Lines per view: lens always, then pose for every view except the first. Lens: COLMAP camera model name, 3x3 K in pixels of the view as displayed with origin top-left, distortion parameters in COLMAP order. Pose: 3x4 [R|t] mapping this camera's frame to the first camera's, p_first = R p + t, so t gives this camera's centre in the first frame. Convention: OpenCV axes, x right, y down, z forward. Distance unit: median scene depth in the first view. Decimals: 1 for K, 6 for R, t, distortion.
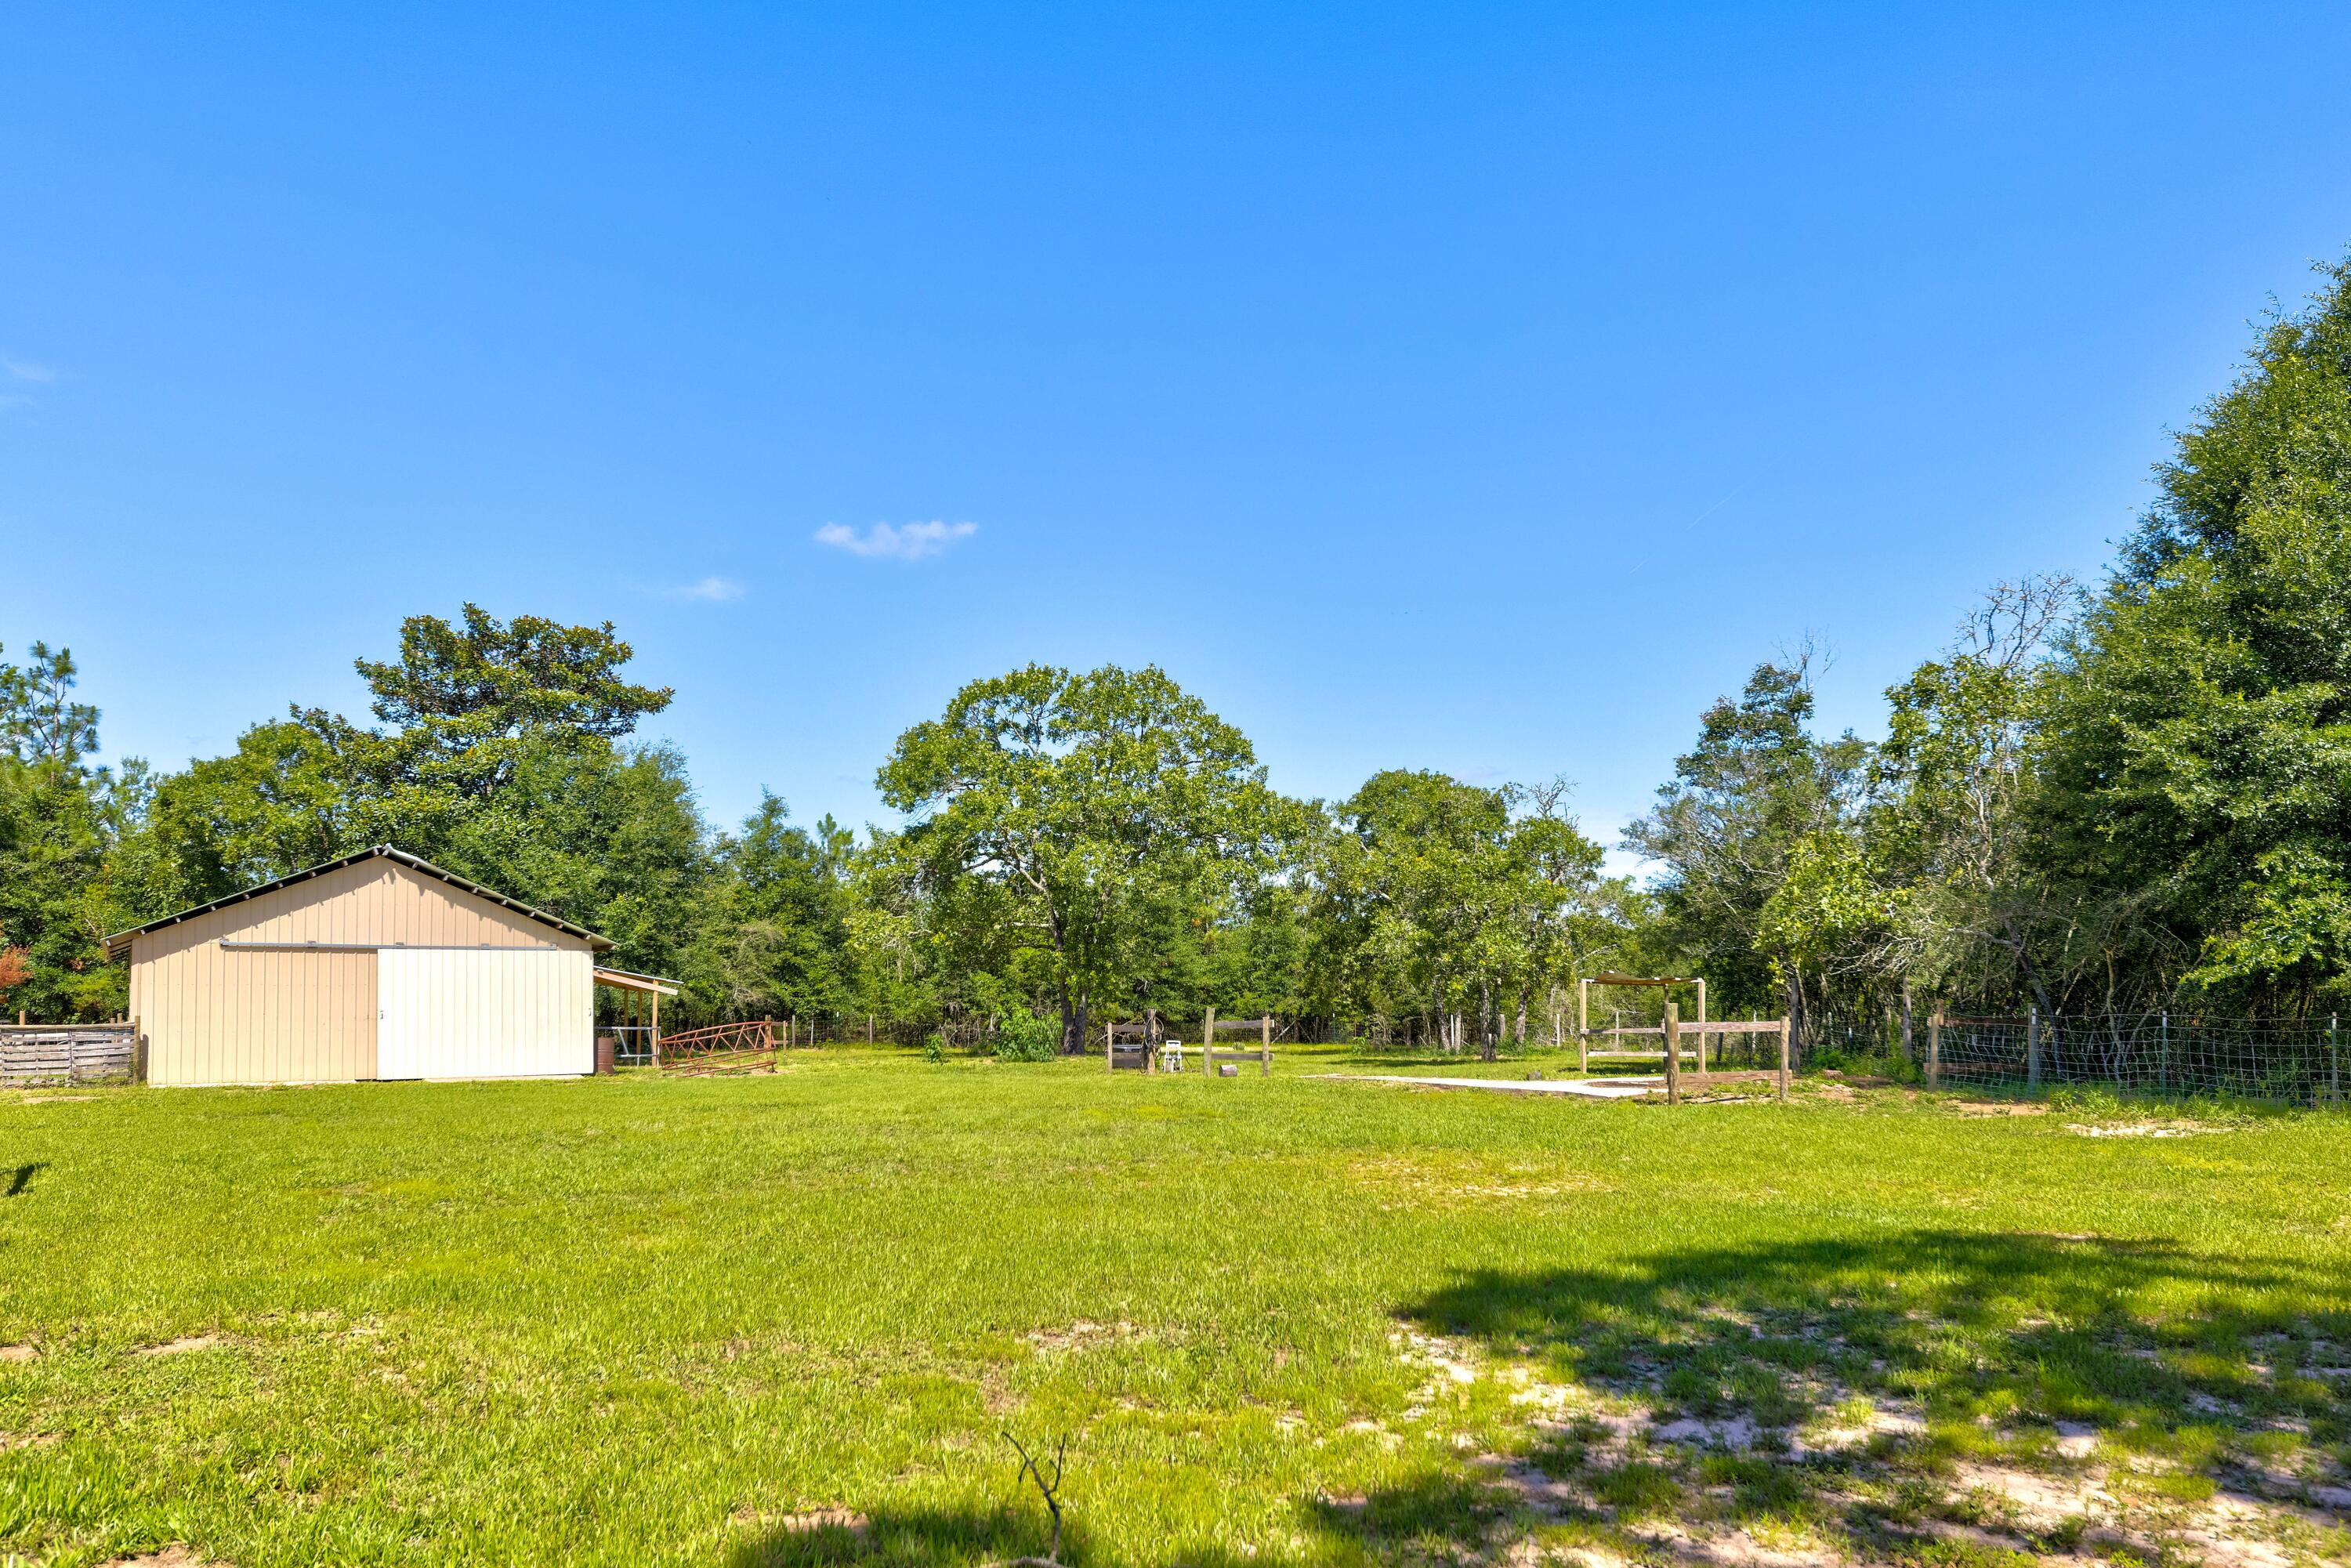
lens RADIAL K [[1573.0, 0, 1173.0], [0, 1573.0, 952.3], [0, 0, 1]] dist [-0.000572, -0.002158]
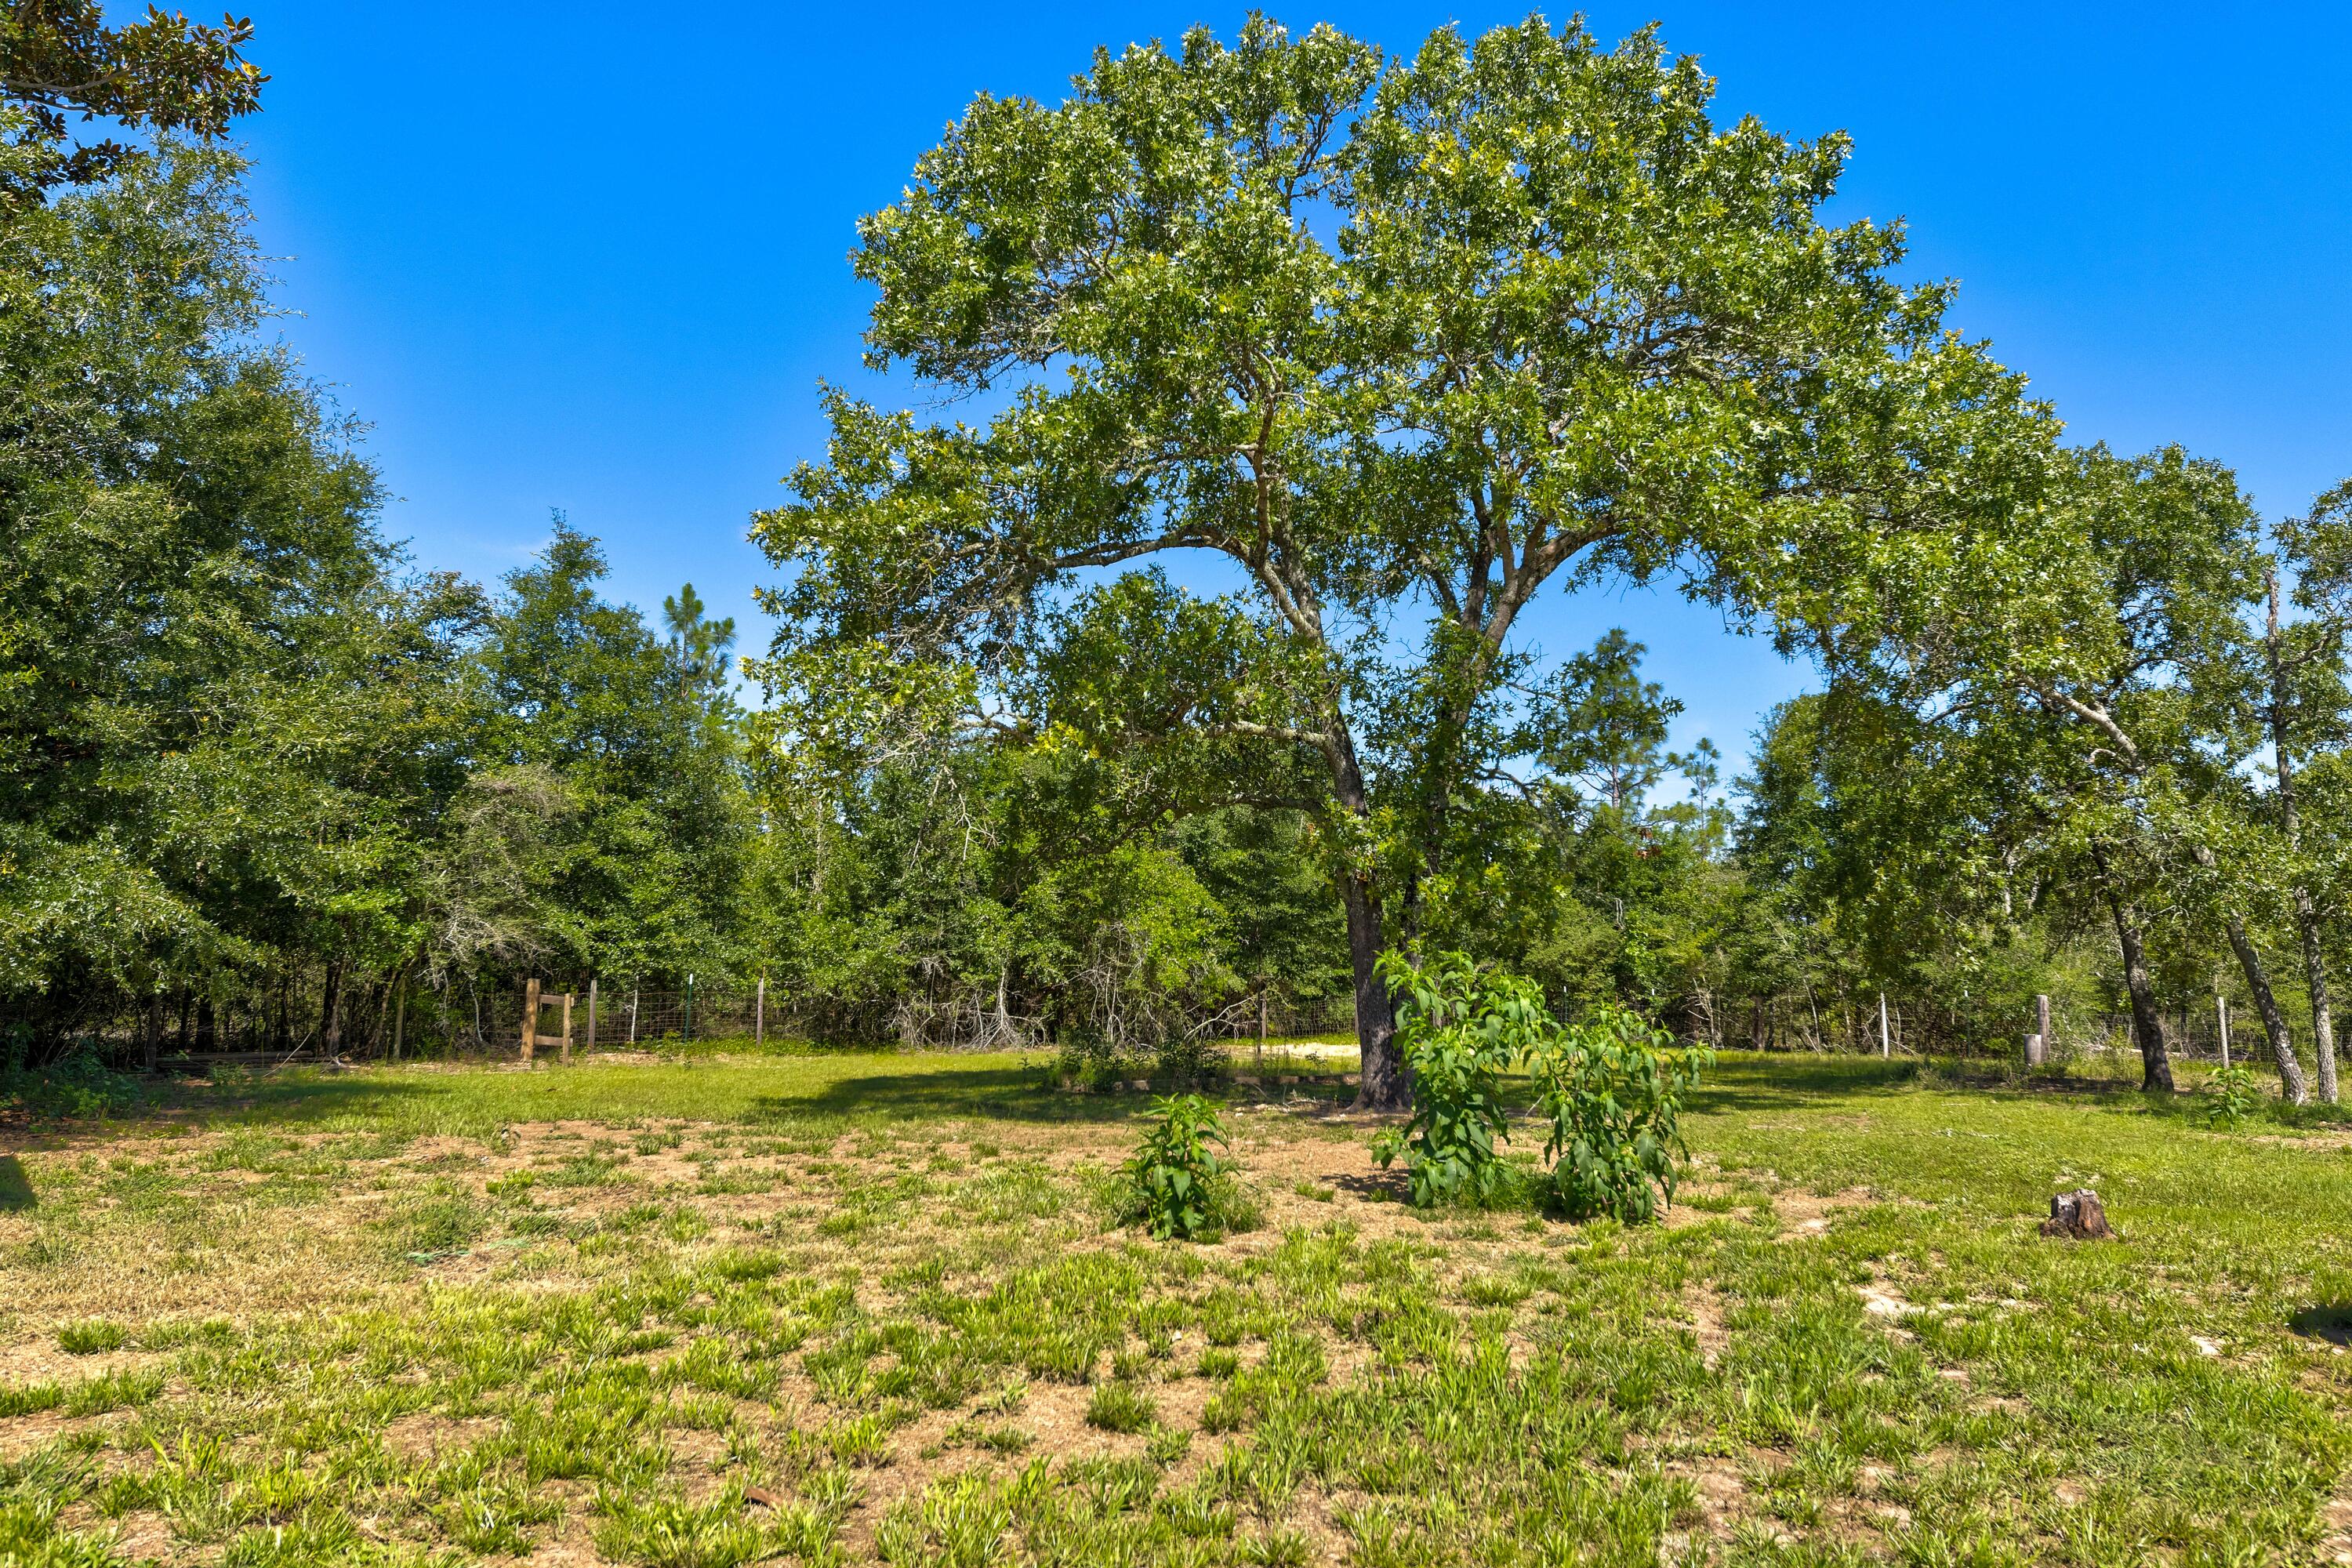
lens RADIAL K [[1546.6, 0, 1176.0], [0, 1546.6, 784.0], [0, 0, 1]] dist [0.005703, 0.001971]
pose [[0.995324, 0.022609, 0.093906, -0.110528], [-0.014519, 0.996193, -0.085956, 0.018436], [-0.095492, 0.084191, 0.991864, 0.508357]]
